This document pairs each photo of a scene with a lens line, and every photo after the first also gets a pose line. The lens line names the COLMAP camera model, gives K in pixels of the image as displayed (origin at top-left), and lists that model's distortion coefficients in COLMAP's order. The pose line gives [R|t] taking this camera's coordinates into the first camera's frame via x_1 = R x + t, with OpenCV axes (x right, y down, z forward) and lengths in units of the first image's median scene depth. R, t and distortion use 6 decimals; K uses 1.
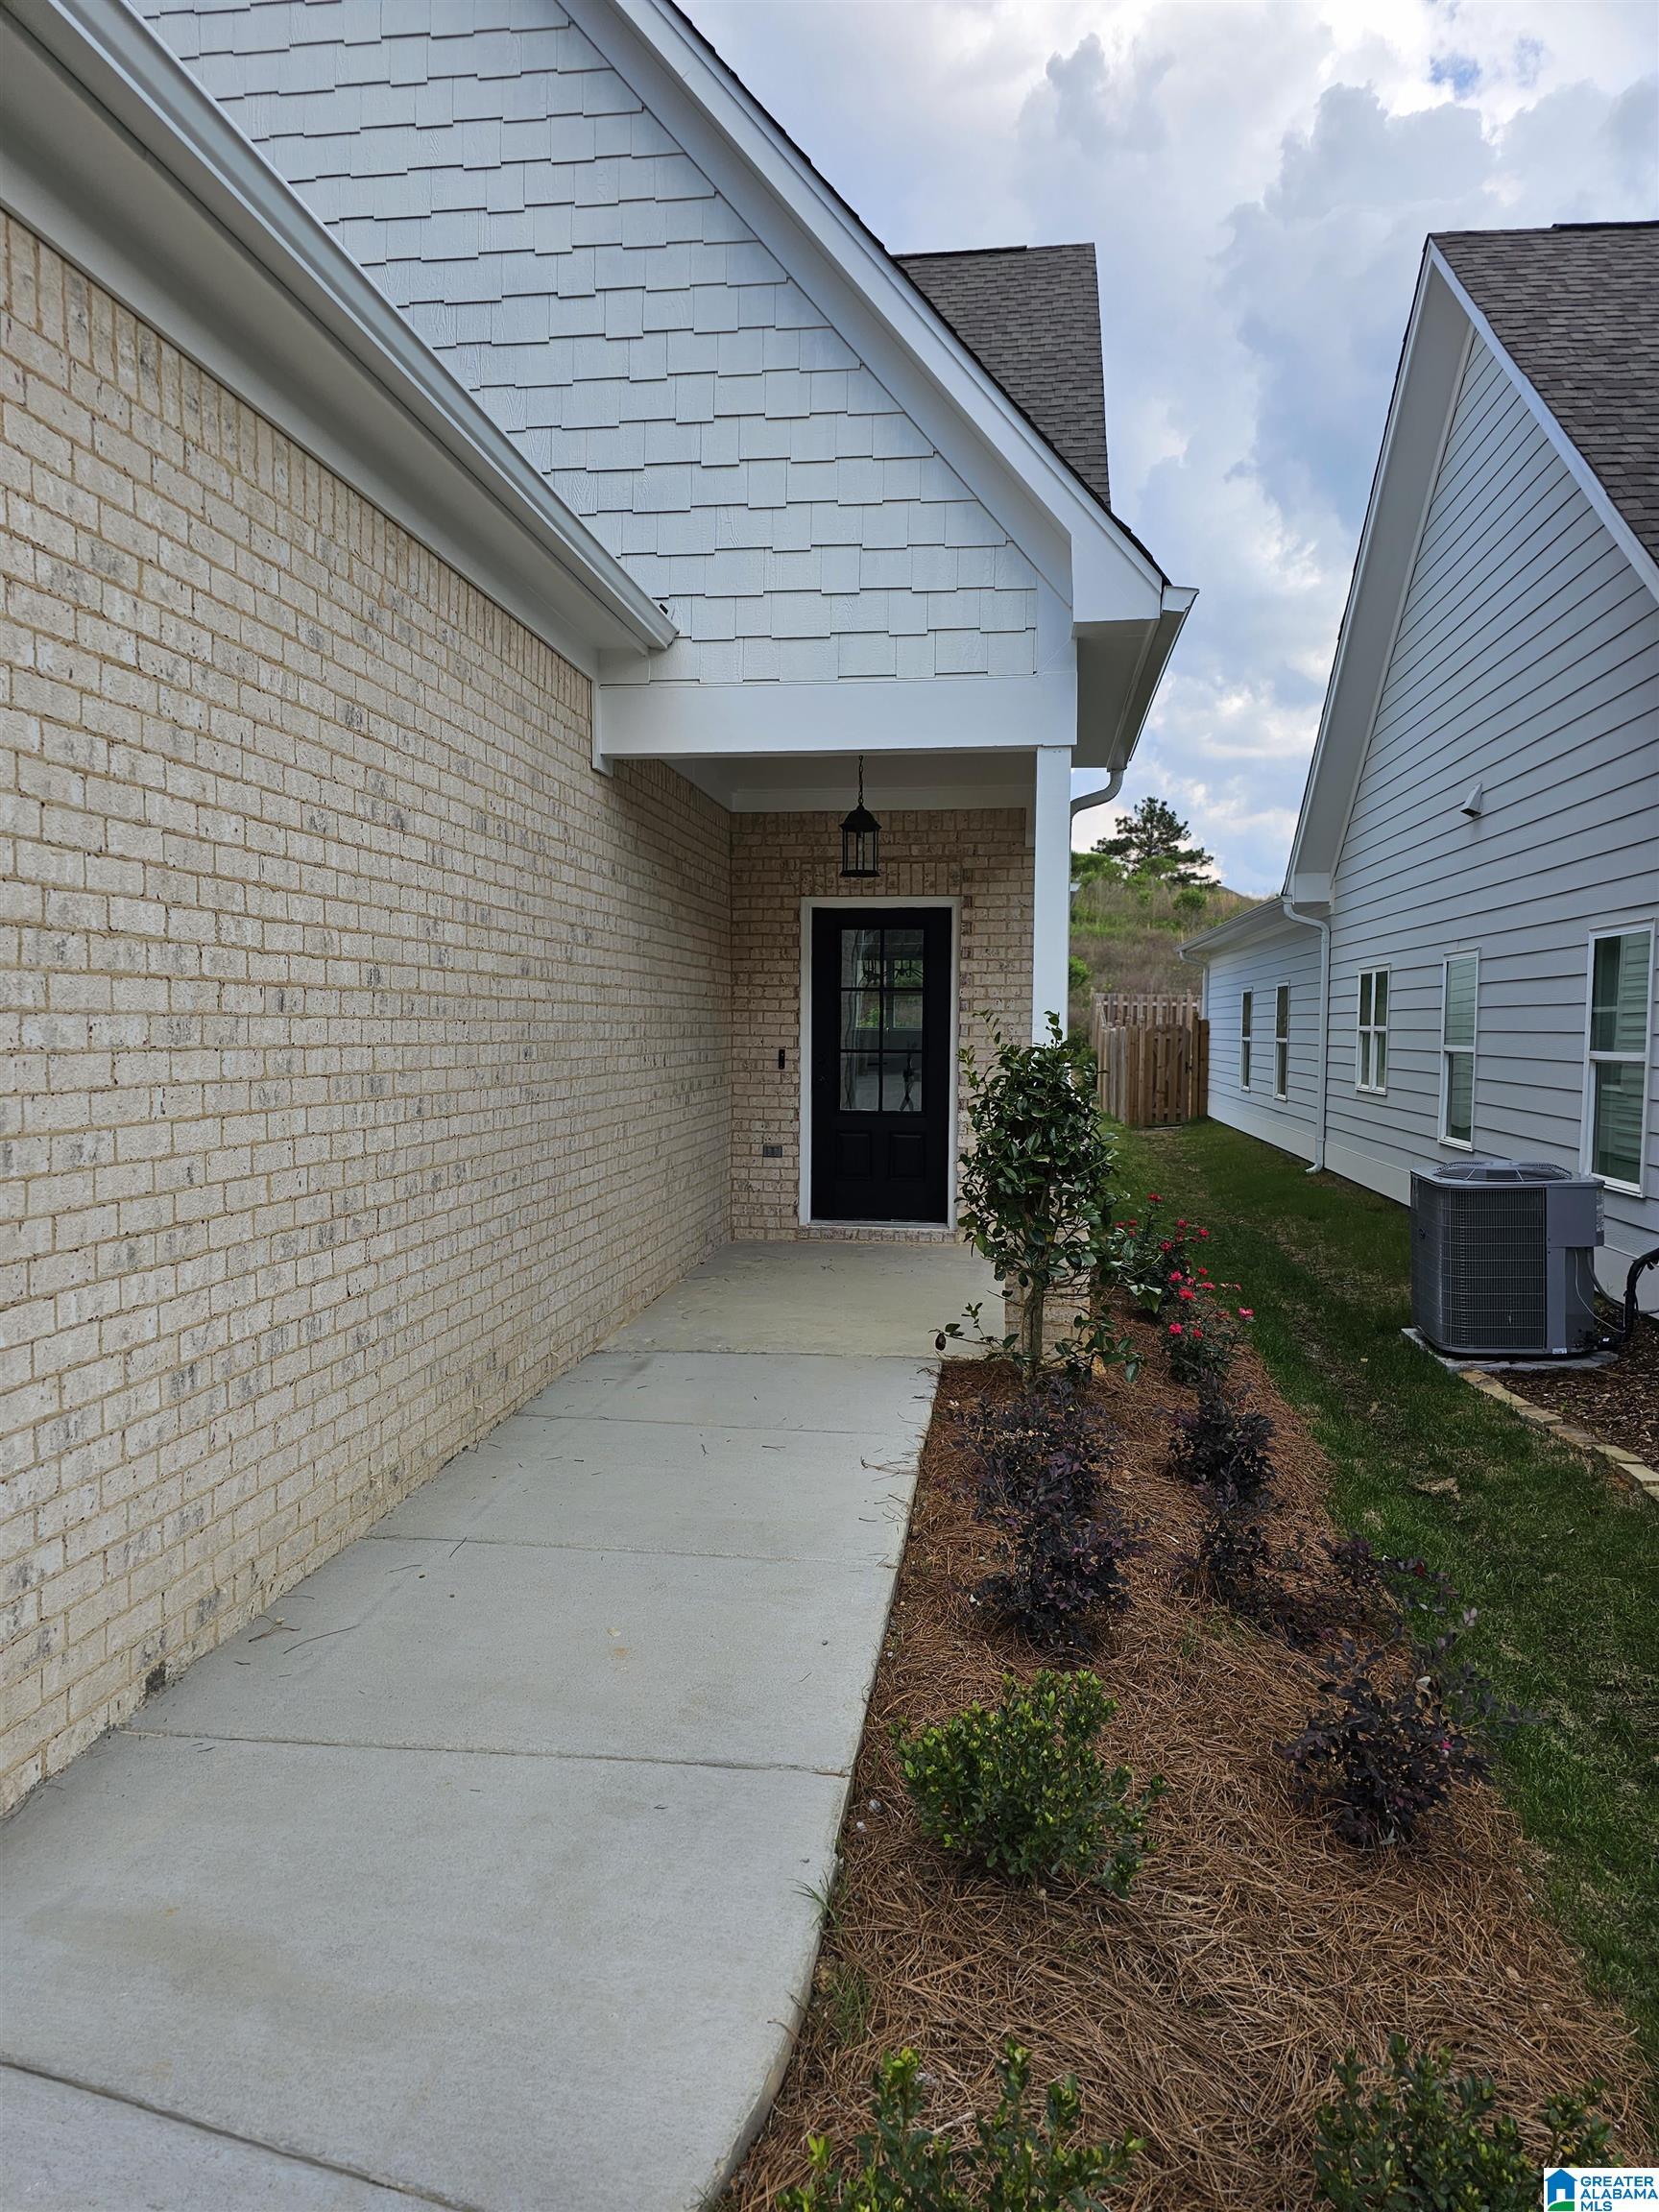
lens RADIAL K [[1490.4, 0, 796.6], [0, 1490.4, 1114.8], [0, 0, 1]] dist [0.064331, -0.053524]
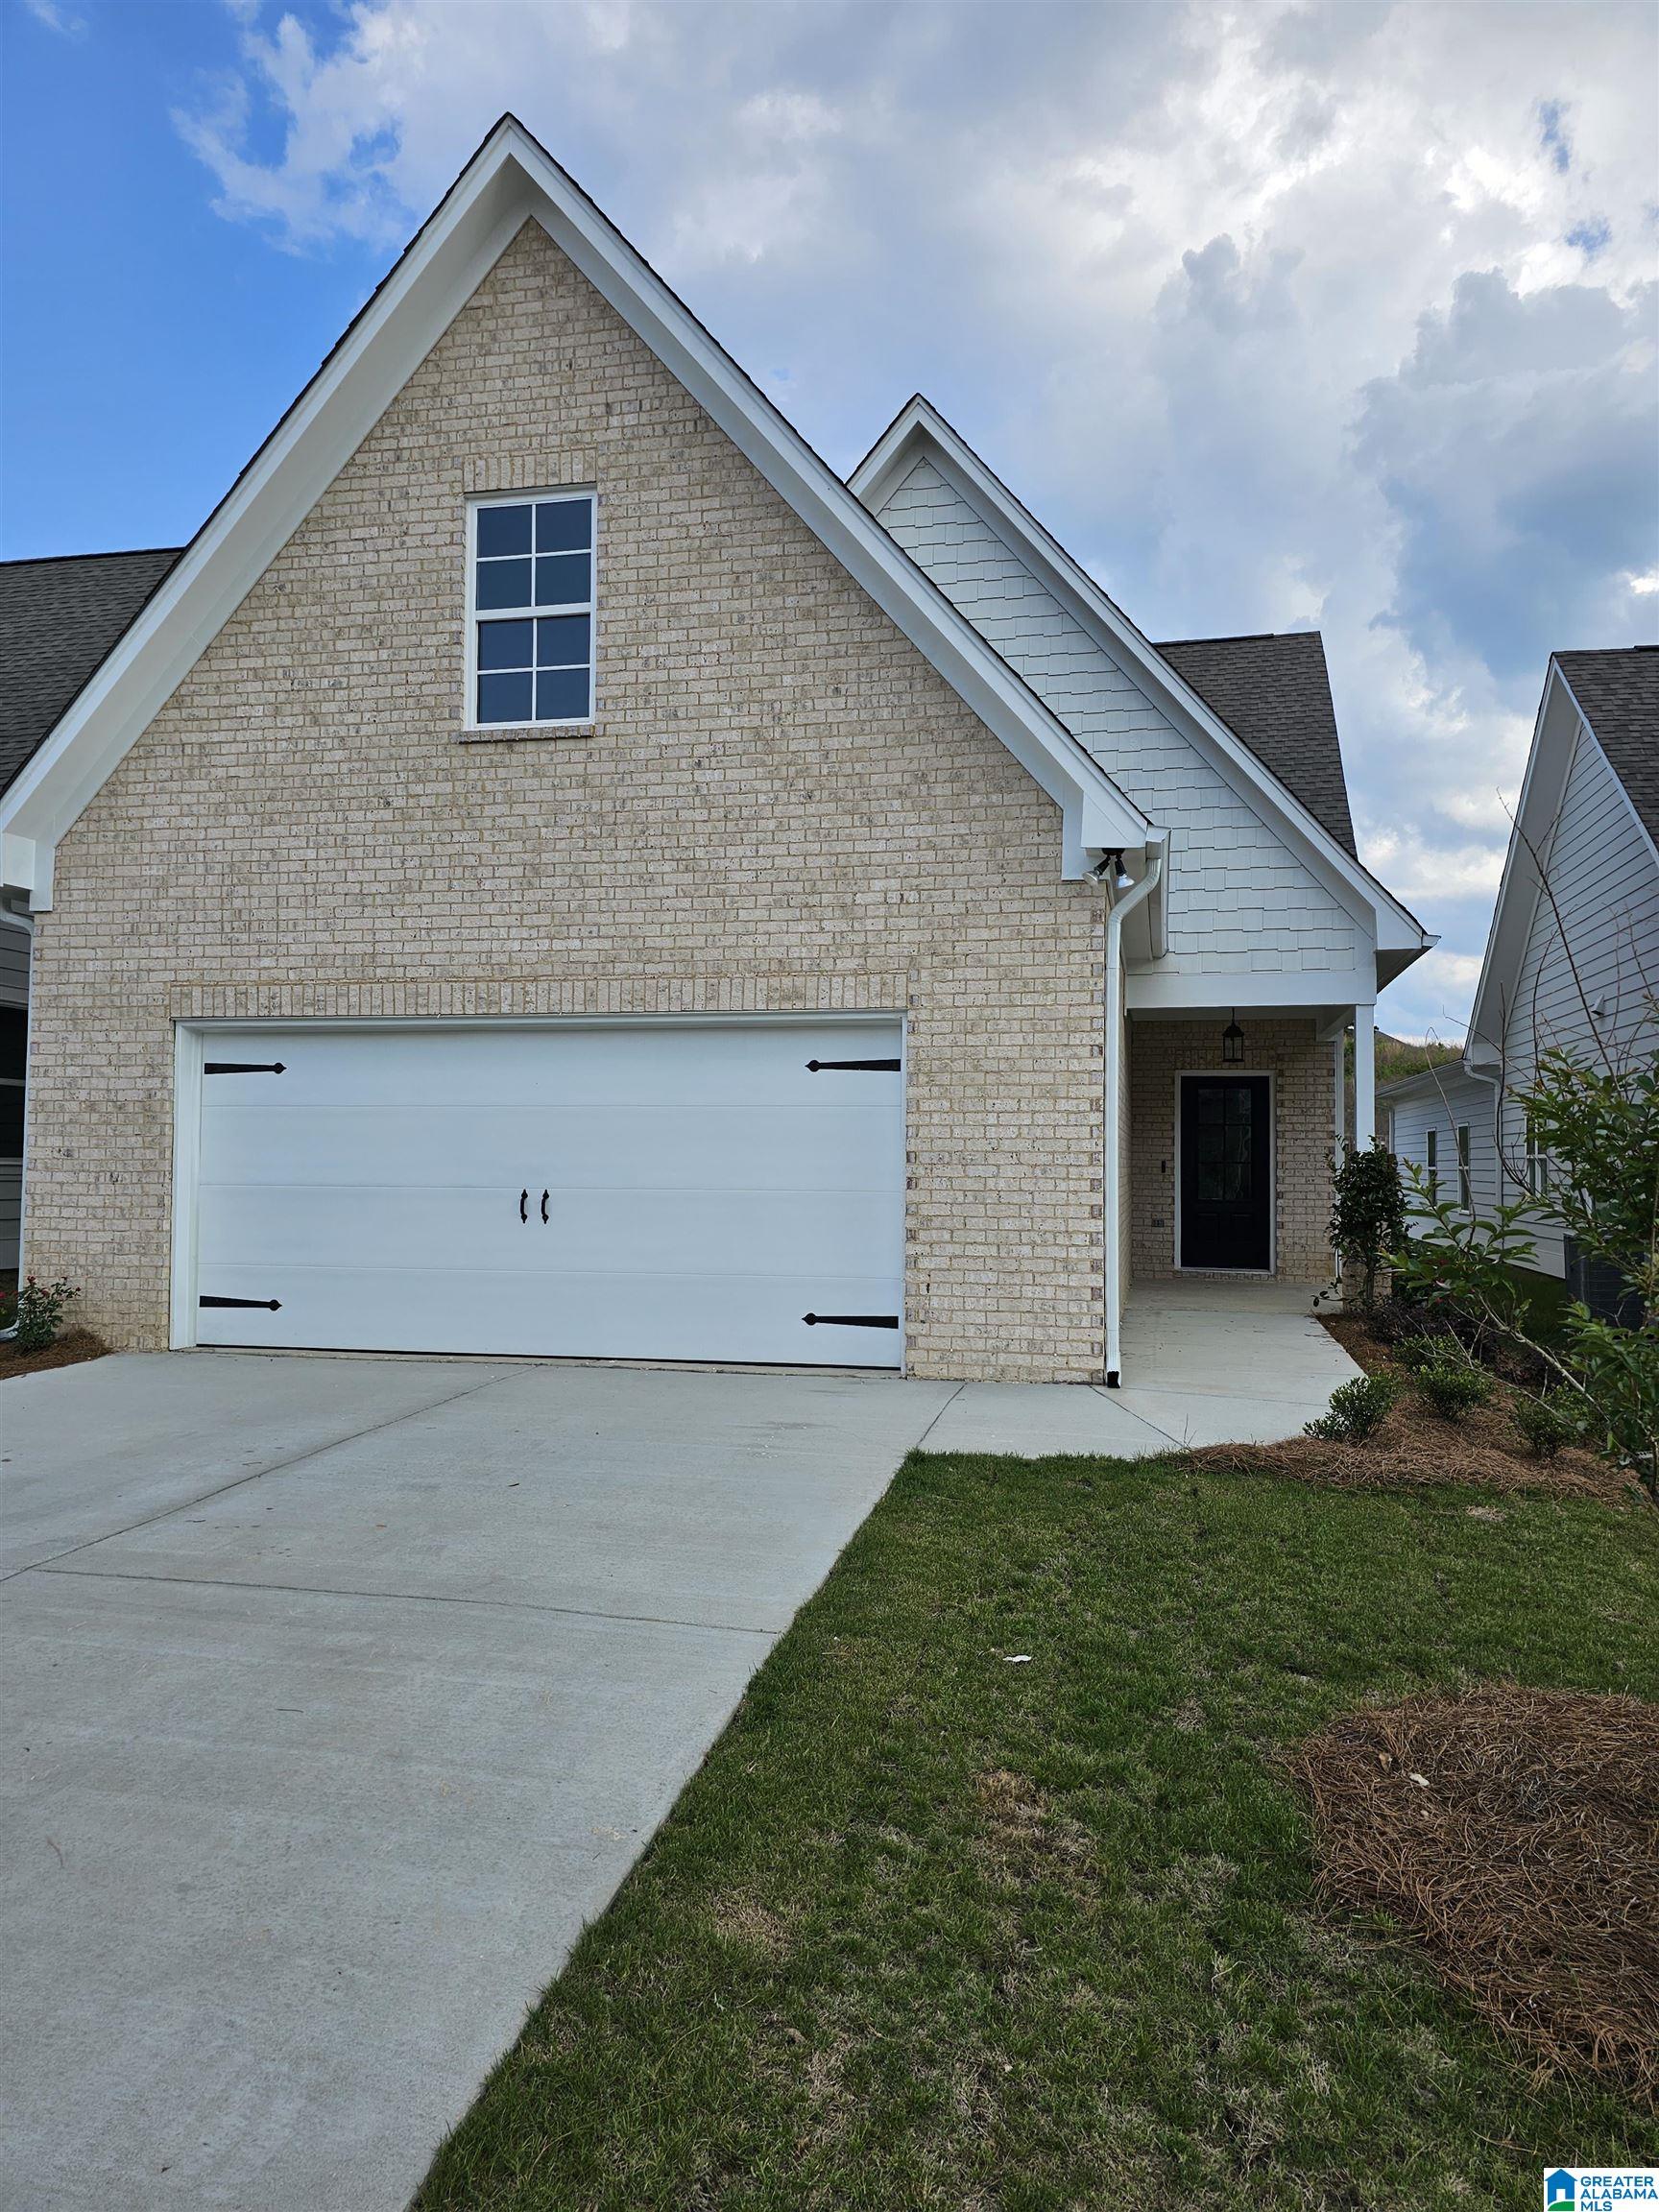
lens RADIAL K [[1489.5, 0, 787.6], [0, 1489.5, 1102.2], [0, 0, 1]] dist [0.006910, 0.000958]
pose [[0.994842, 0.005311, -0.101296, -0.257644], [-0.015359, 0.995001, -0.098677, 0.060460], [0.100266, 0.099723, 0.989950, -0.682437]]
